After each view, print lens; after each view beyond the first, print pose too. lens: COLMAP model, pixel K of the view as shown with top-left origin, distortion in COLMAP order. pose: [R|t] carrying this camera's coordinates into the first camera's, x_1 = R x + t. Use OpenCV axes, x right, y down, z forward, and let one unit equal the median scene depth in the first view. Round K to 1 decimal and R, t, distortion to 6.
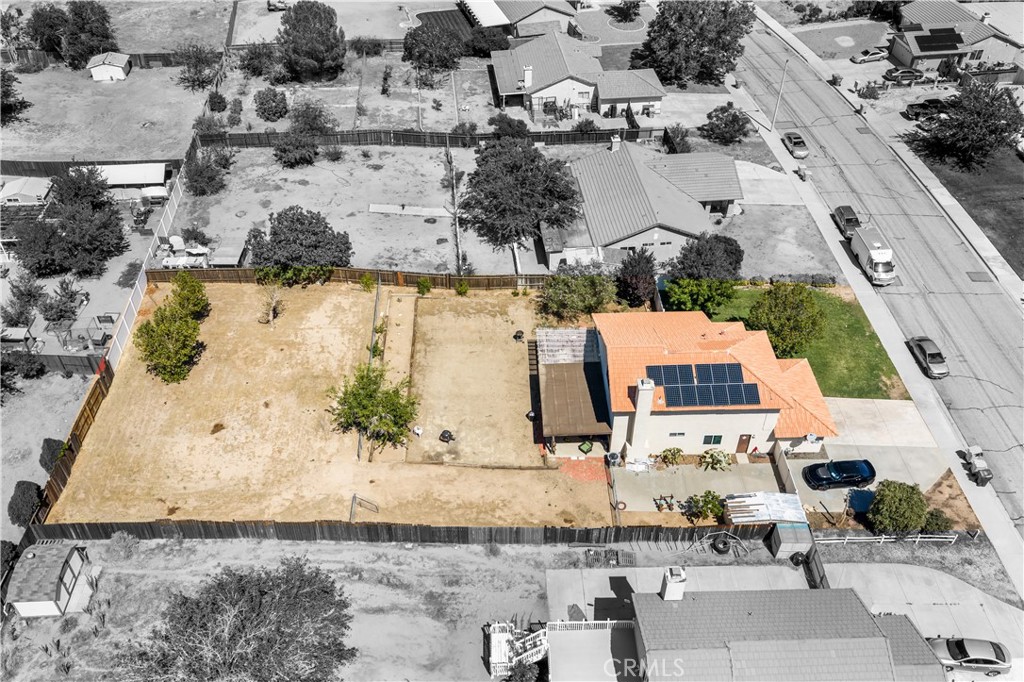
lens RADIAL K [[847.4, 0, 512.7], [0, 847.4, 344.9], [0, 0, 1]] dist [0.015797, -0.024875]
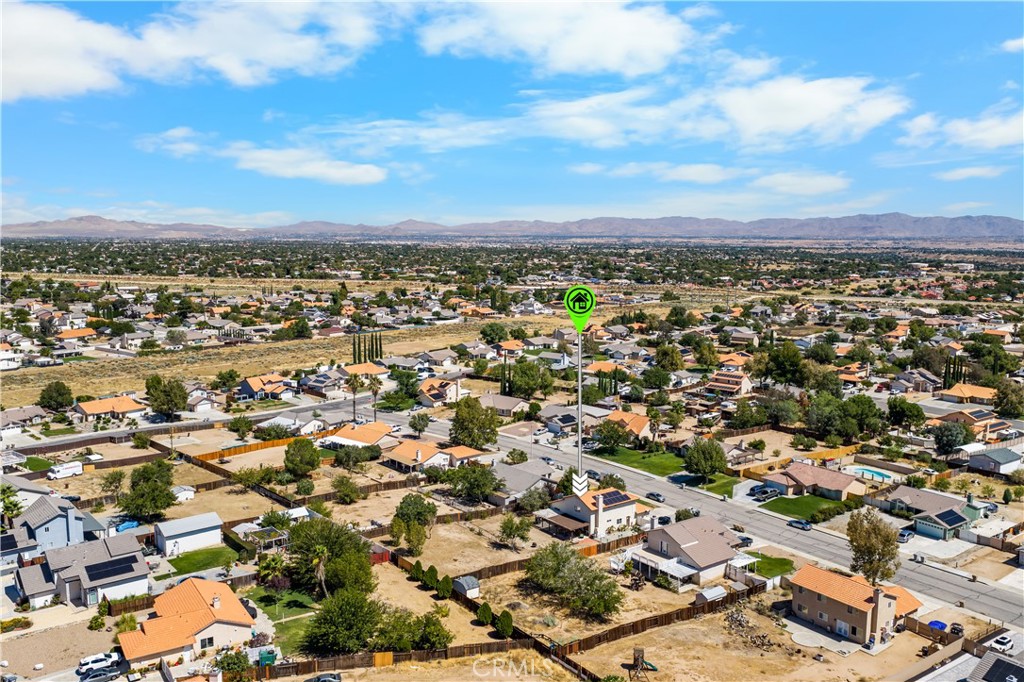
lens RADIAL K [[858.6, 0, 509.0], [0, 858.6, 343.1], [0, 0, 1]] dist [0.007798, -0.006847]
pose [[0.825019, -0.076536, 0.559898, -1.334891], [0.372822, 0.818288, -0.437502, 0.619571], [-0.424673, 0.569690, 0.703638, -0.943094]]
